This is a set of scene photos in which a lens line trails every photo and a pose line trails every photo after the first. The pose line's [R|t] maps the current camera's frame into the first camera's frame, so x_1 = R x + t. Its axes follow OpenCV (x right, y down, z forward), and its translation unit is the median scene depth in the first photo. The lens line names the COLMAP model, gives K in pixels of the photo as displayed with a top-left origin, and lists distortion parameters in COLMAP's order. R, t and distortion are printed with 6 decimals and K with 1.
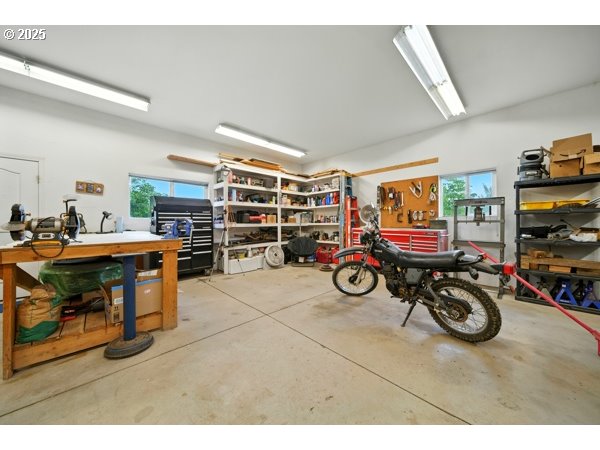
lens RADIAL K [[211.0, 0, 303.7], [0, 211.0, 221.6], [0, 0, 1]] dist [-0.001095, -0.000338]
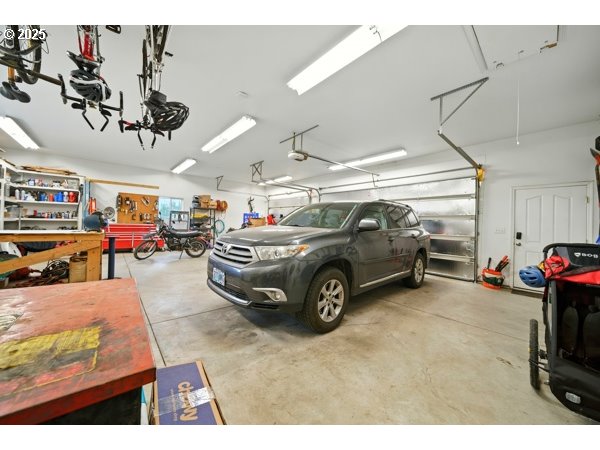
lens RADIAL K [[211.0, 0, 303.7], [0, 211.0, 221.6], [0, 0, 1]] dist [-0.001095, -0.000338]
pose [[0.032875, 0.015370, 0.999341, -1.139889], [-0.031576, 0.999399, -0.014332, -0.003062], [-0.998961, -0.031084, 0.033340, -0.354023]]
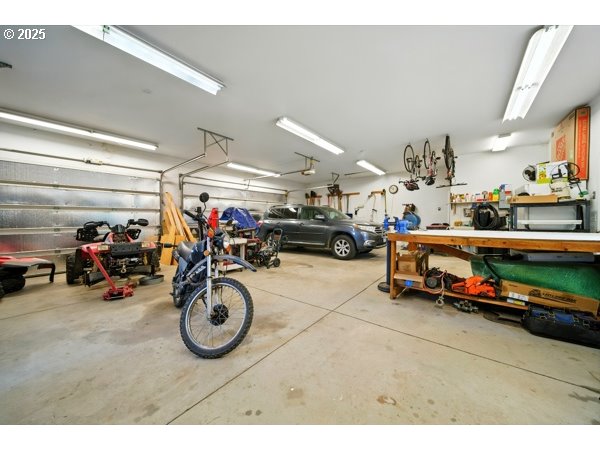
lens RADIAL K [[211.0, 0, 303.7], [0, 211.0, 221.6], [0, 0, 1]] dist [-0.001095, -0.000338]
pose [[-0.993018, 0.002011, -0.117947, 0.045497], [0.001869, 0.999997, 0.001319, 0.004706], [0.117949, 0.001090, -0.993019, 1.132413]]
